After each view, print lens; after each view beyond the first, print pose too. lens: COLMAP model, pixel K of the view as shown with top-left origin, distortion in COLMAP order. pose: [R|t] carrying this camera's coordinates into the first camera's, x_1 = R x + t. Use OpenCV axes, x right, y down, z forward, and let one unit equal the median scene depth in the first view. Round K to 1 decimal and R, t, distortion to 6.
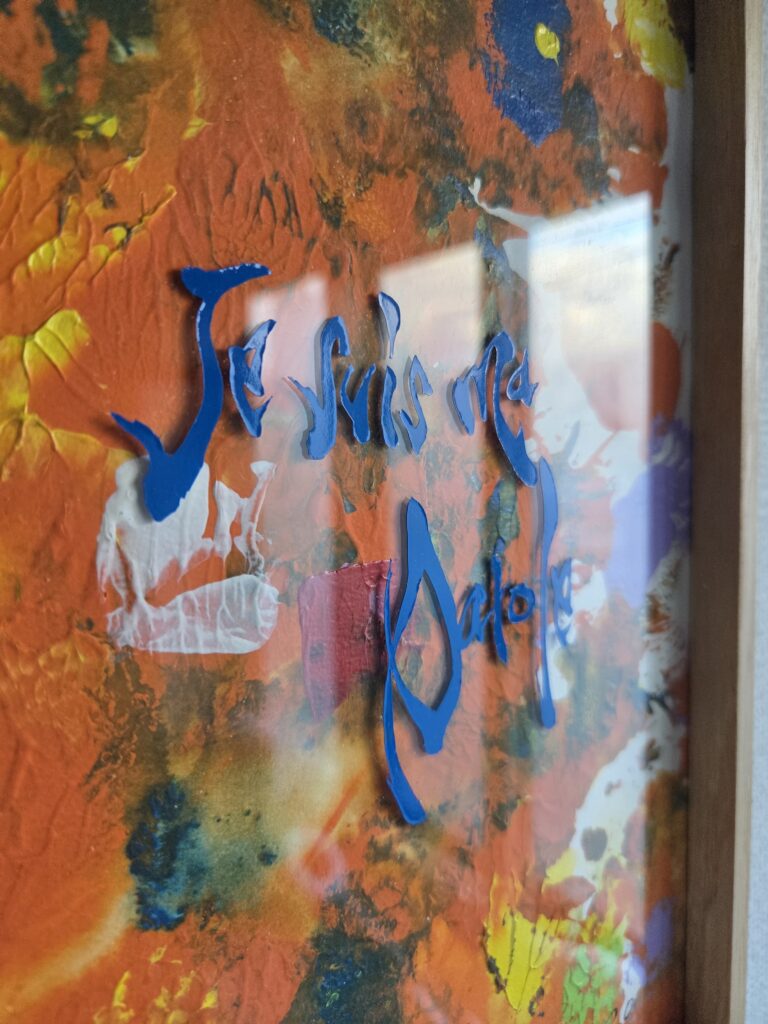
lens RADIAL K [[686.8, 0, 384.2], [0, 686.8, 512.7], [0, 0, 1]] dist [-0.022196, -0.003873]
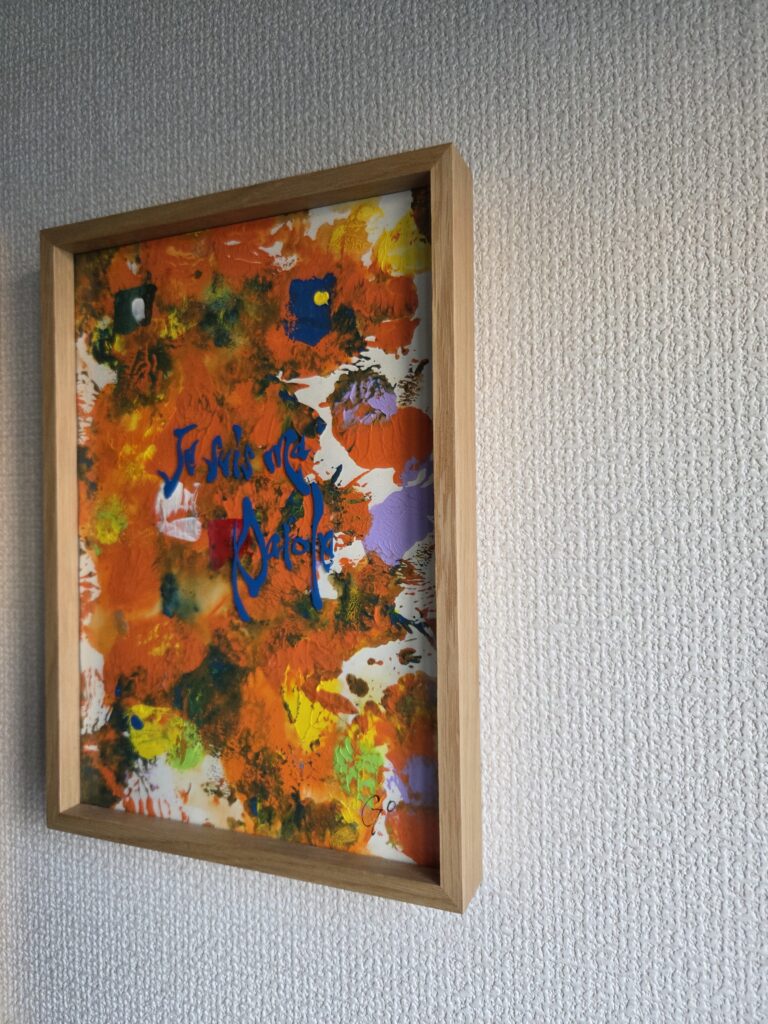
lens RADIAL K [[686.8, 0, 383.9], [0, 686.8, 510.2], [0, 0, 1]] dist [-0.022196, -0.003873]
pose [[0.538098, 0.028980, -0.842384, 2.485758], [-0.077909, 0.996840, -0.015473, 0.029726], [0.839274, 0.073956, 0.538656, -0.001049]]
